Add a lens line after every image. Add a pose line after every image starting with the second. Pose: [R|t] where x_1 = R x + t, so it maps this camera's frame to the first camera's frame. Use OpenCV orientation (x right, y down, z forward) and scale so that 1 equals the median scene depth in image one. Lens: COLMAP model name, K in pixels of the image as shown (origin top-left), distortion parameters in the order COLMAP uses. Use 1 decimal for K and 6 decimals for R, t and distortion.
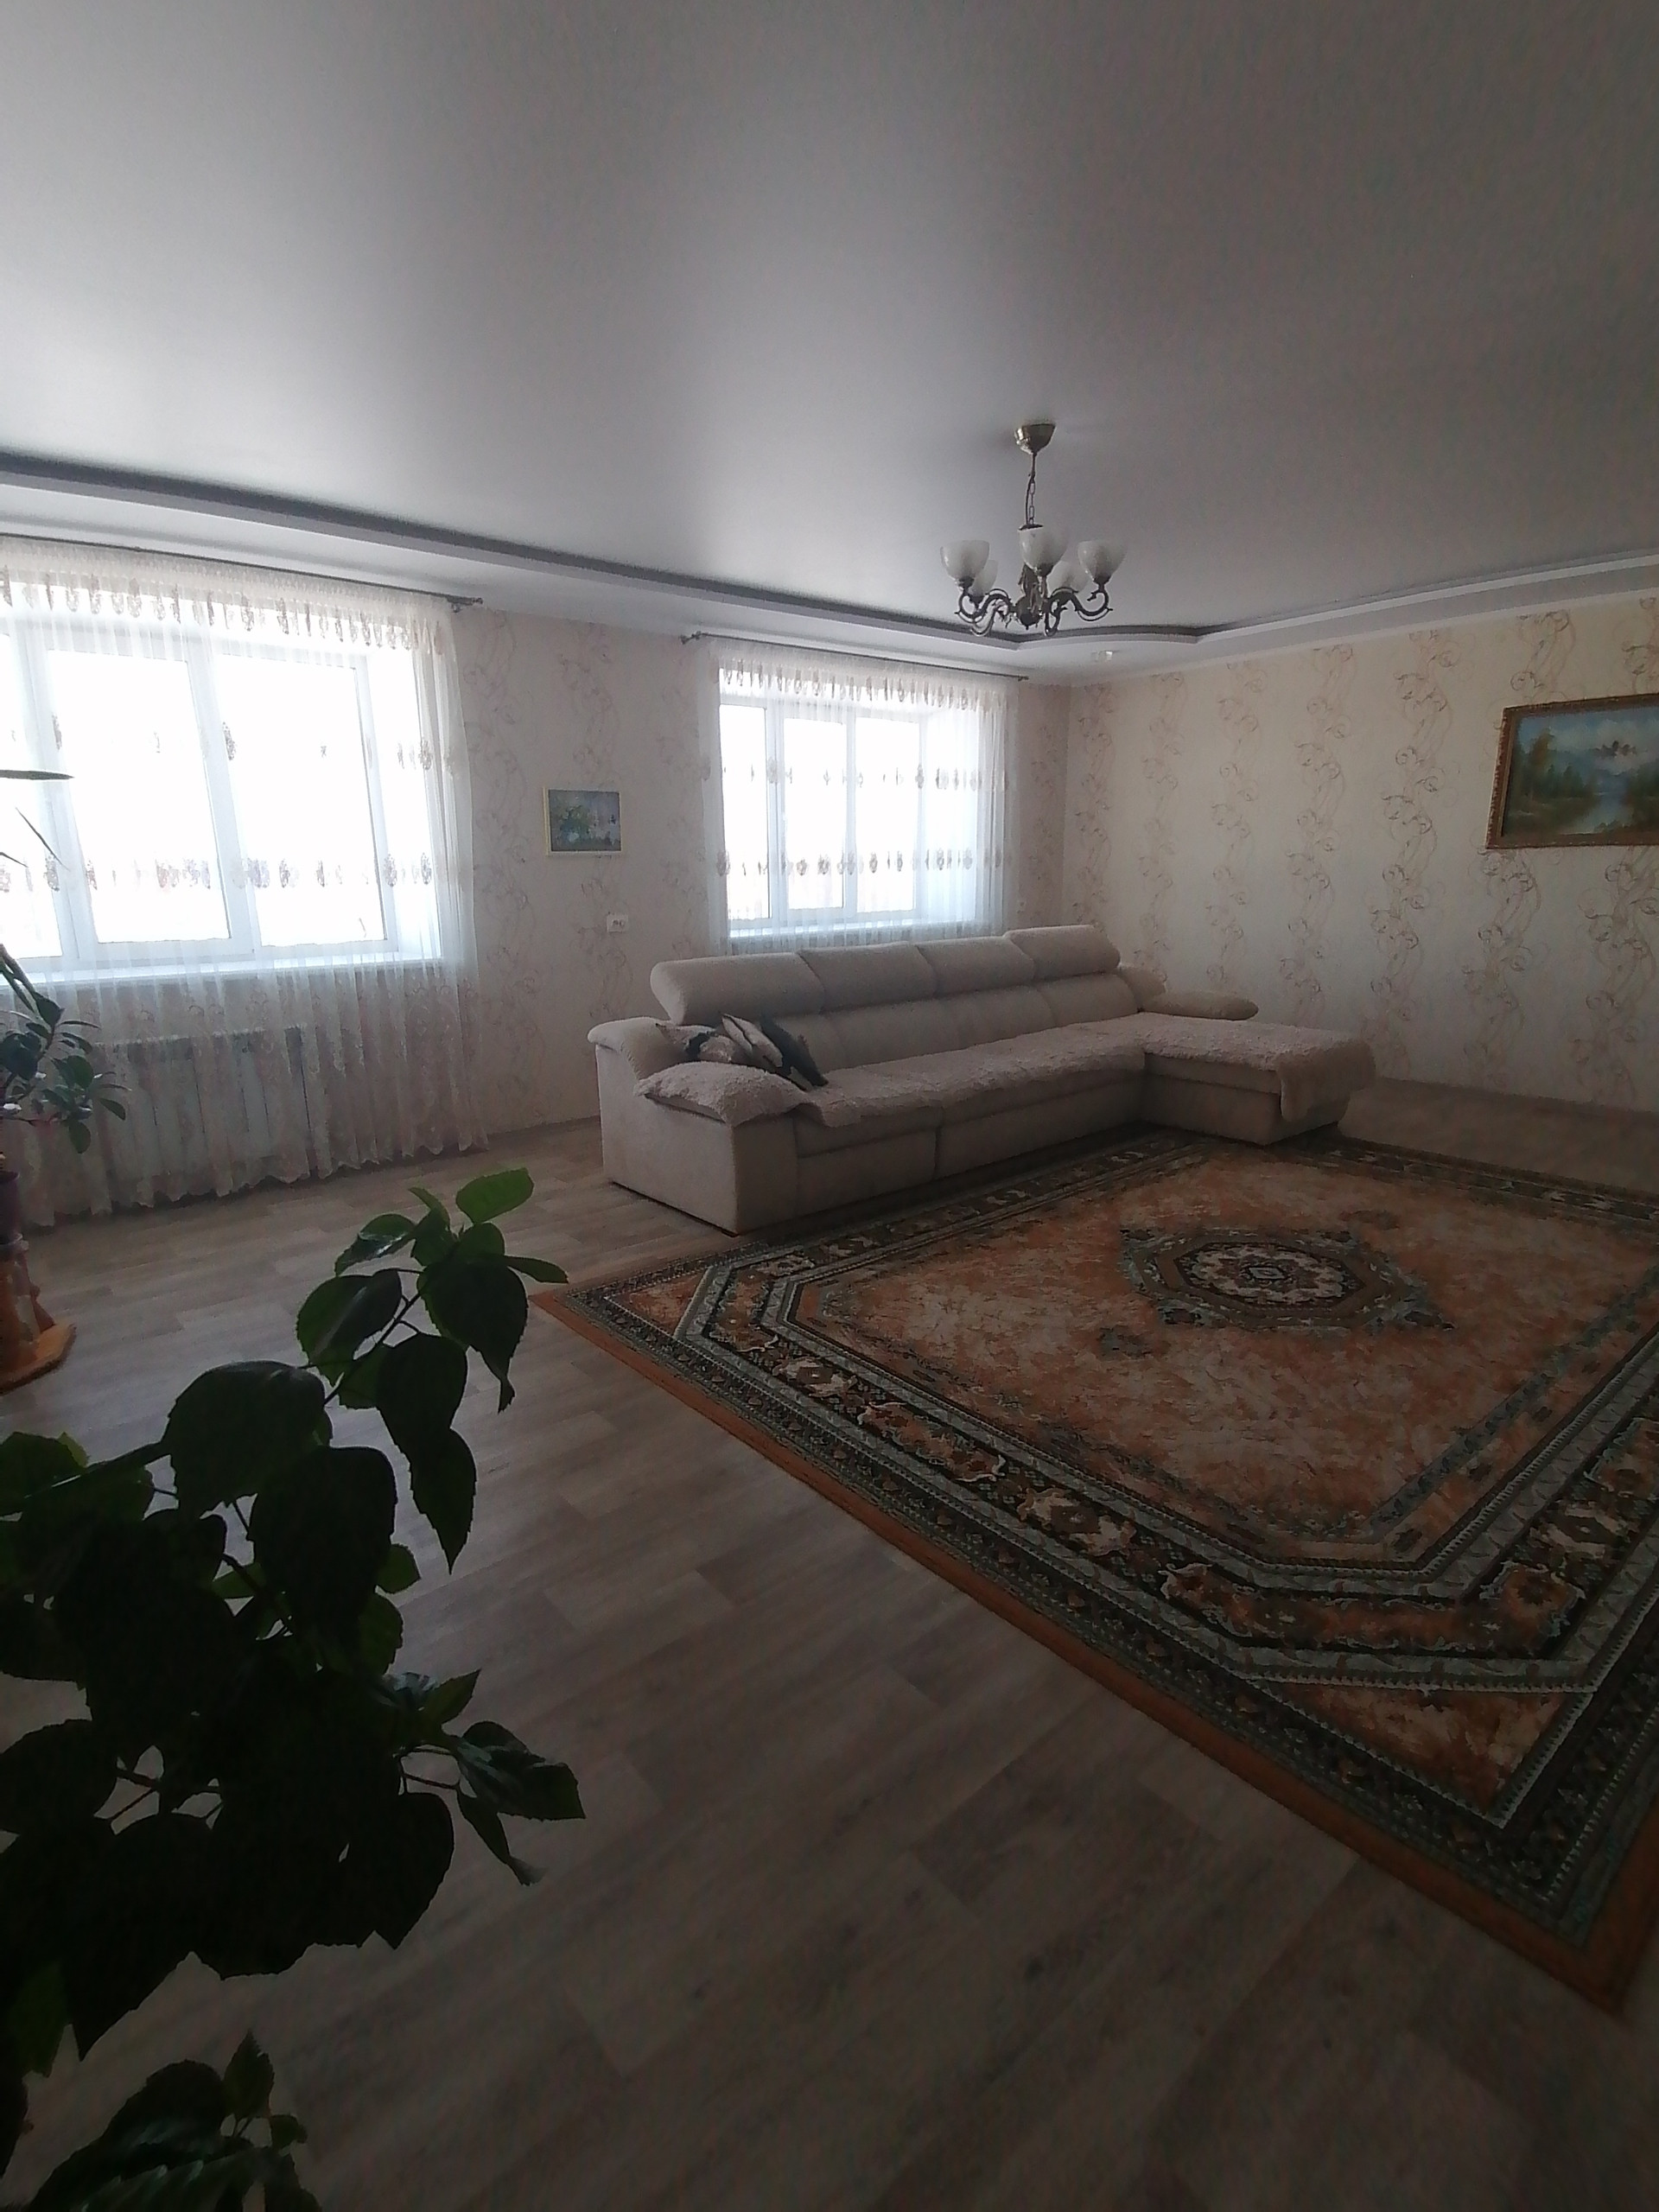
lens RADIAL K [[1075.7, 0, 817.5], [0, 1075.7, 1118.7], [0, 0, 1]] dist [0.022756, -0.000012]
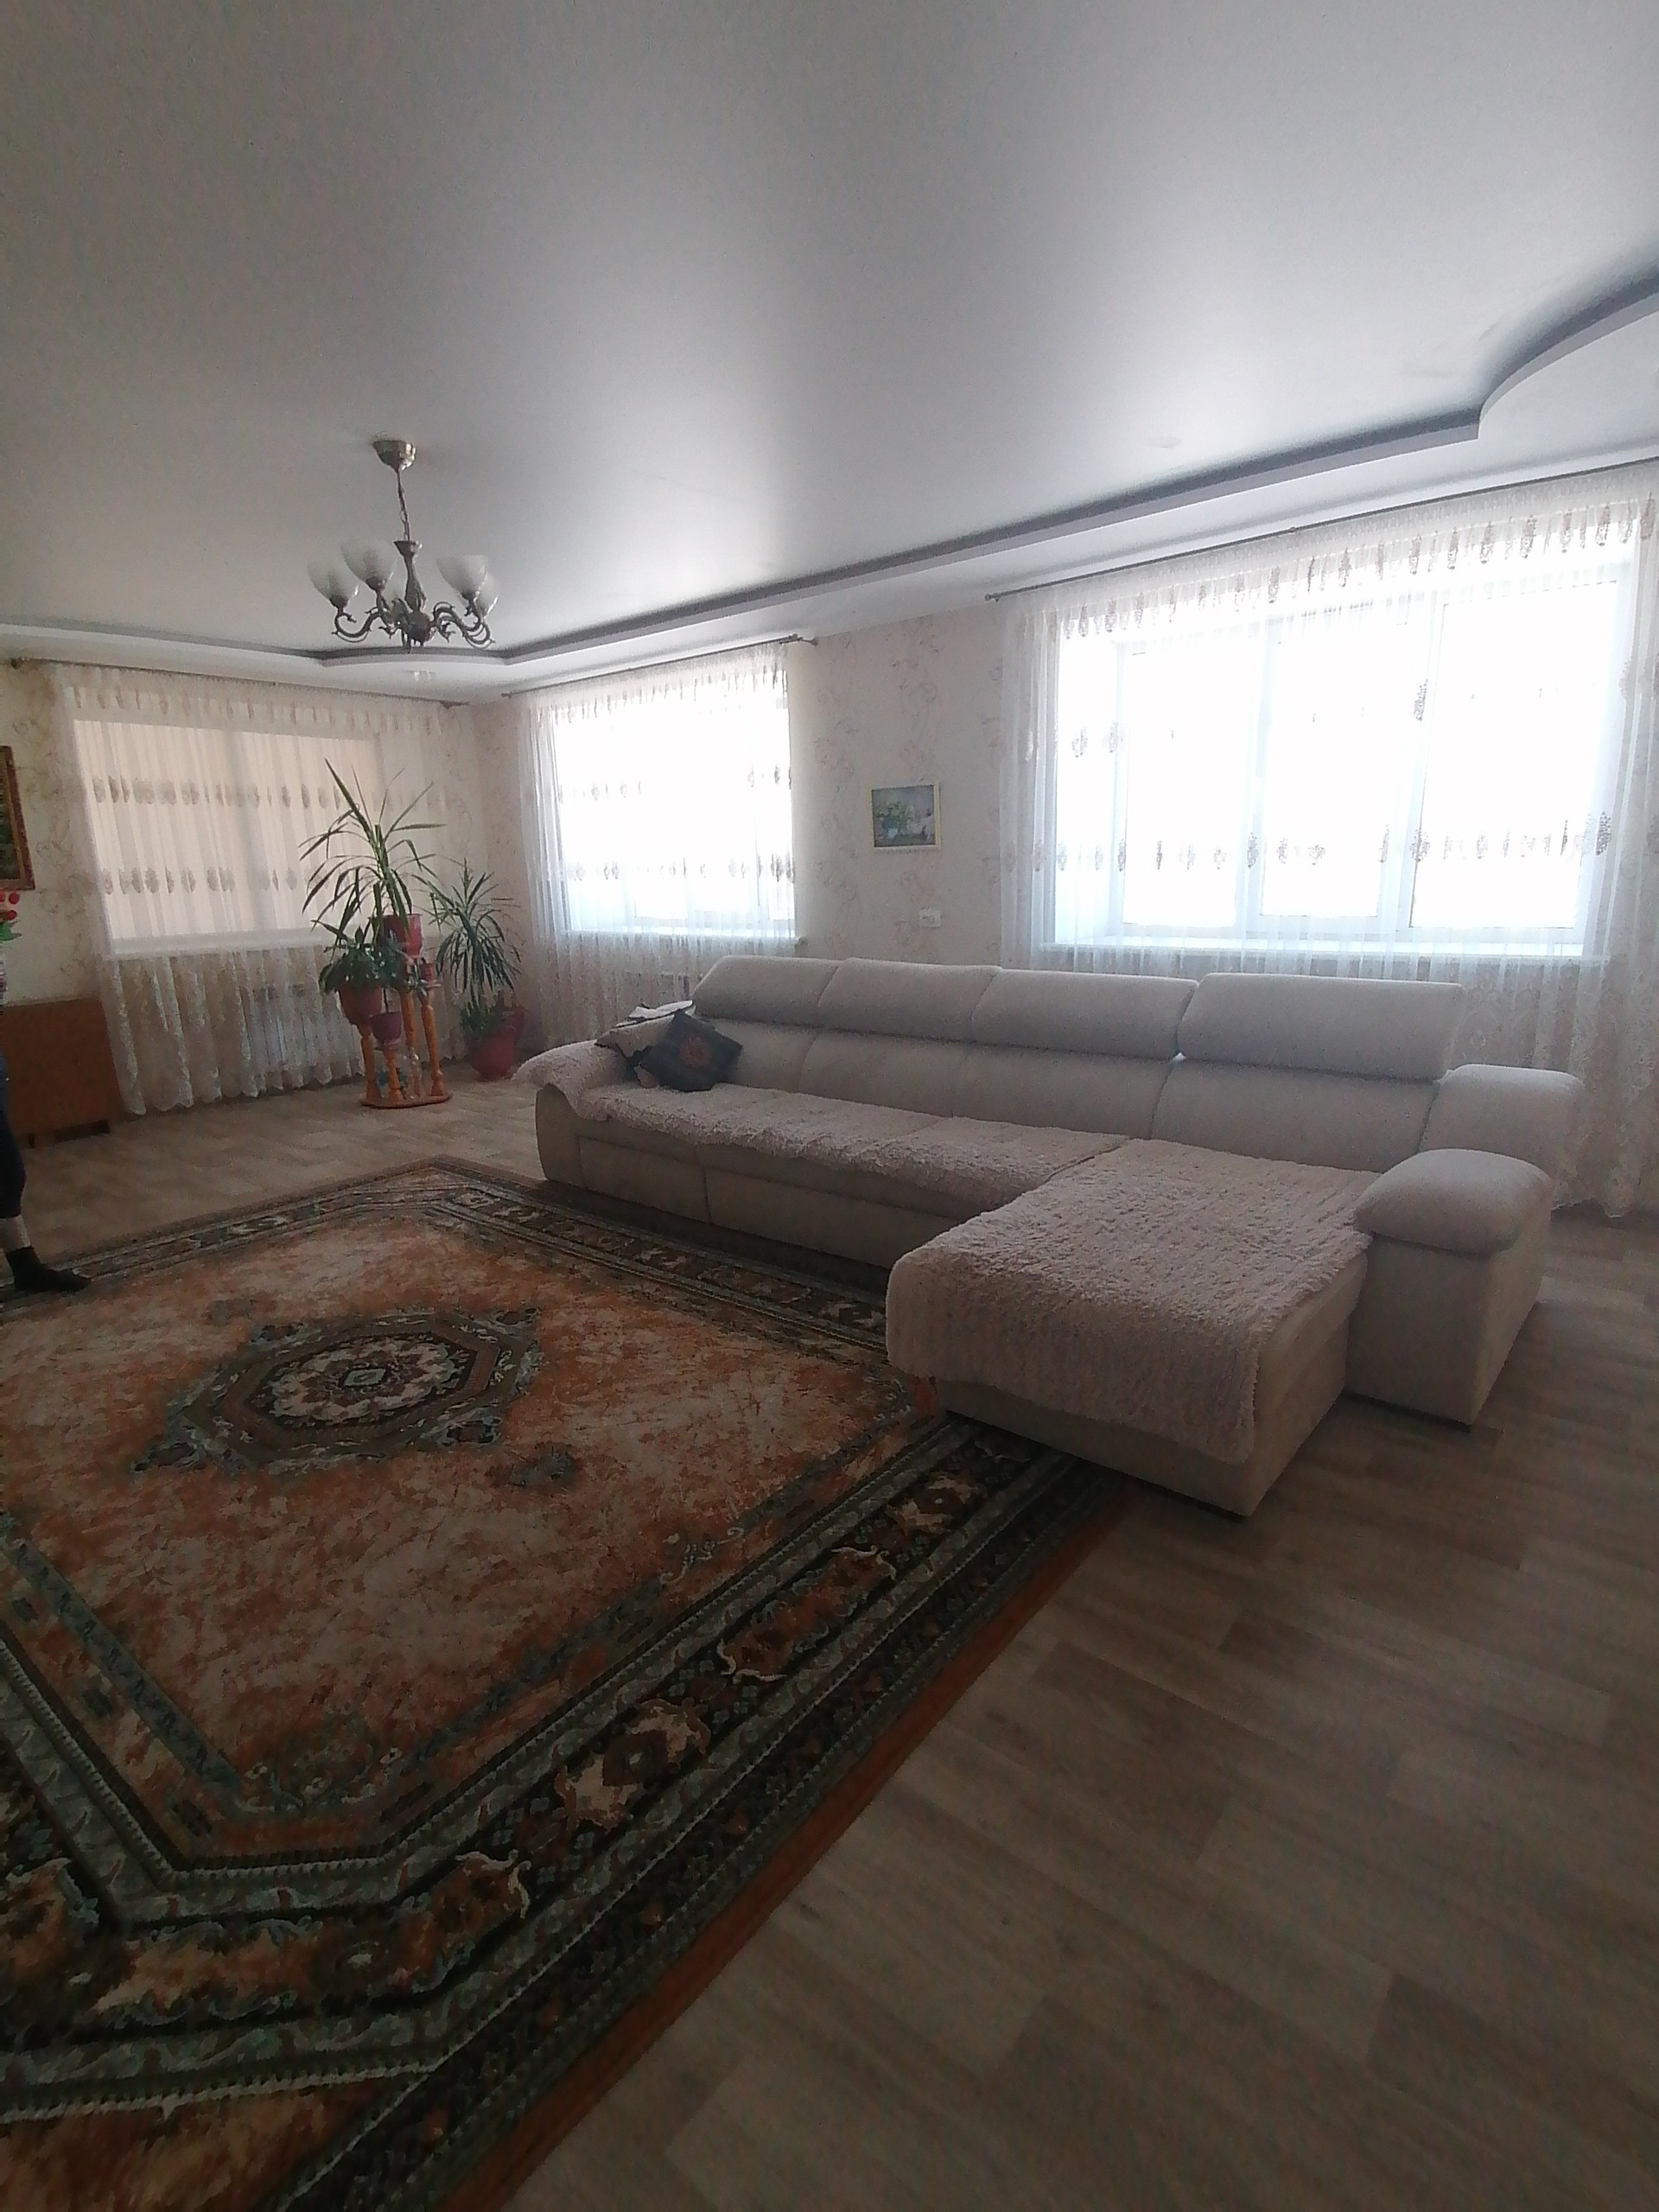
lens RADIAL K [[1075.7, 0, 817.5], [0, 1075.7, 1118.7], [0, 0, 1]] dist [0.022756, -0.000012]
pose [[0.179279, 0.237502, -0.954700, 1.137086], [-0.205055, 0.958130, 0.199849, -0.265127], [0.962191, 0.159937, 0.220474, 1.039489]]
